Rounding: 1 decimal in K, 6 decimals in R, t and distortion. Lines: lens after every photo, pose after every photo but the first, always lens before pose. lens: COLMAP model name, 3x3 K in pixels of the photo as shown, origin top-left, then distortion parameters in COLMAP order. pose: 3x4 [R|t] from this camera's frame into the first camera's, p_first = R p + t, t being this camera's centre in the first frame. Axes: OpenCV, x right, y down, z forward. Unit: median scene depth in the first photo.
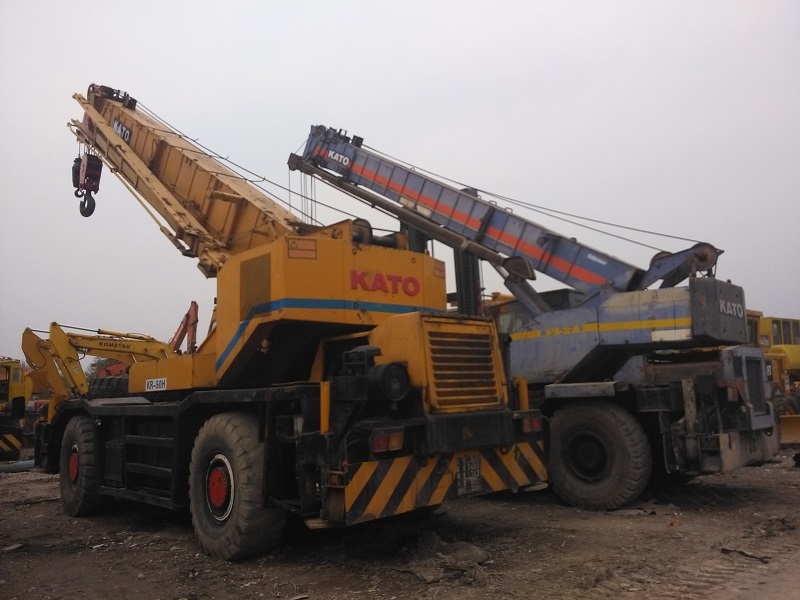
lens RADIAL K [[628.8, 0, 399.9], [0, 628.8, 300.2], [0, 0, 1]] dist [0.003002, 0.001197]
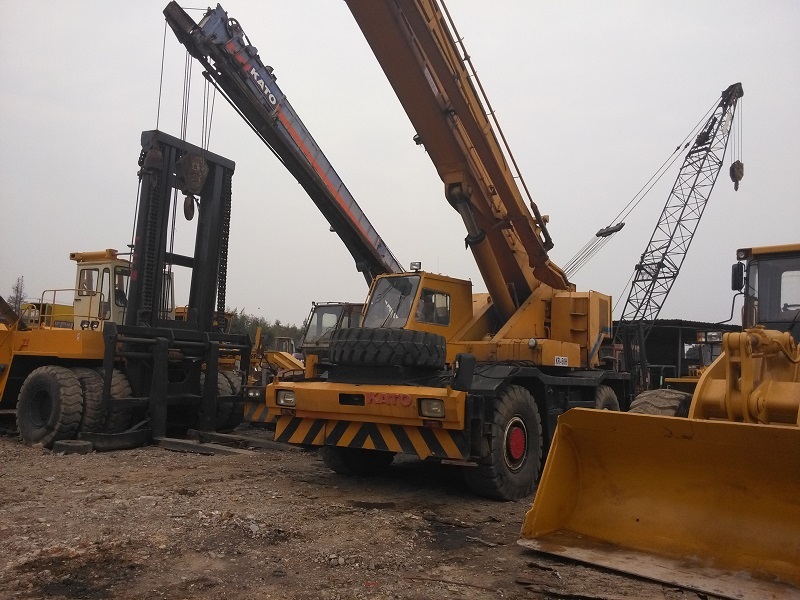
lens RADIAL K [[628.8, 0, 400.1], [0, 628.8, 300.6], [0, 0, 1]] dist [0.003002, 0.001197]
pose [[-0.221169, 0.131467, 0.966334, -0.913398], [-0.159586, 0.972637, -0.168850, 0.165310], [-0.962090, -0.191557, -0.194137, 0.930091]]
